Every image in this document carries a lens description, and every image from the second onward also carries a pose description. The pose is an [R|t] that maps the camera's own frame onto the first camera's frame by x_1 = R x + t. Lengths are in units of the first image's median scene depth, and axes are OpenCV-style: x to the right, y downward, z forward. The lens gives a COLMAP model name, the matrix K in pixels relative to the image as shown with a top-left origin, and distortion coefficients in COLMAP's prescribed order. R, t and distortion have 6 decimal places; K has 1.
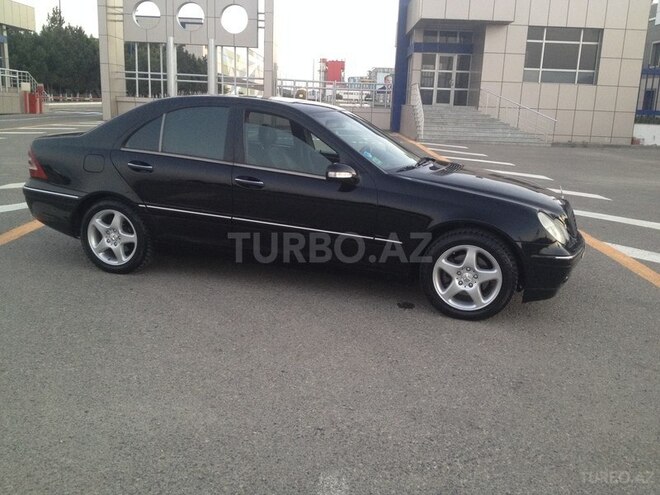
lens RADIAL K [[649.6, 0, 330.0], [0, 649.6, 247.5], [0, 0, 1]] dist [0.140942, -0.204724]
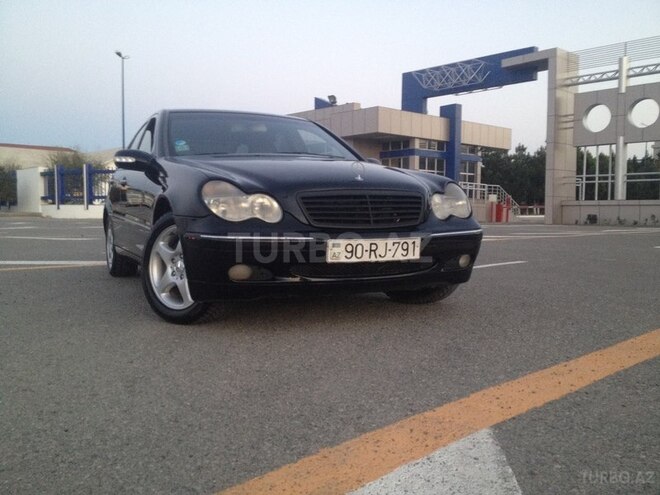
lens RADIAL K [[640.1, 0, 330.0], [0, 640.1, 247.5], [0, 0, 1]] dist [0.154150, -0.289007]
pose [[0.675722, 0.009170, -0.737099, 0.163873], [-0.151093, 0.980416, -0.126315, 0.017006], [0.721506, 0.196724, 0.663874, 0.110180]]
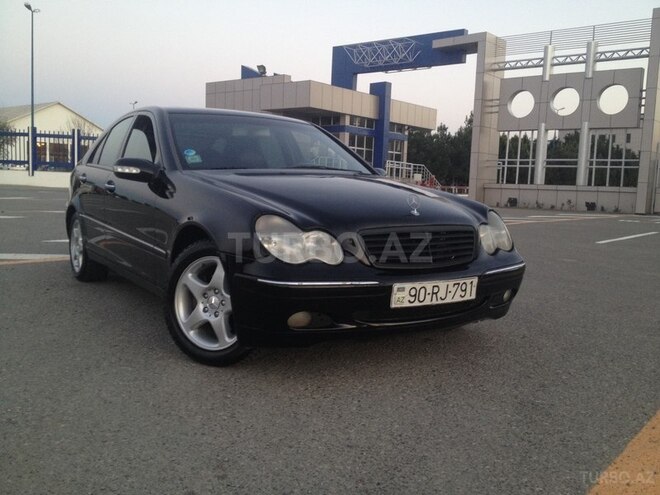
lens RADIAL K [[640.1, 0, 330.0], [0, 640.1, 247.5], [0, 0, 1]] dist [0.154150, -0.289007]
pose [[0.771021, 0.058065, -0.634156, 0.135519], [-0.155158, 0.982953, -0.098642, 0.006483], [0.617618, 0.174449, 0.766887, 0.095604]]
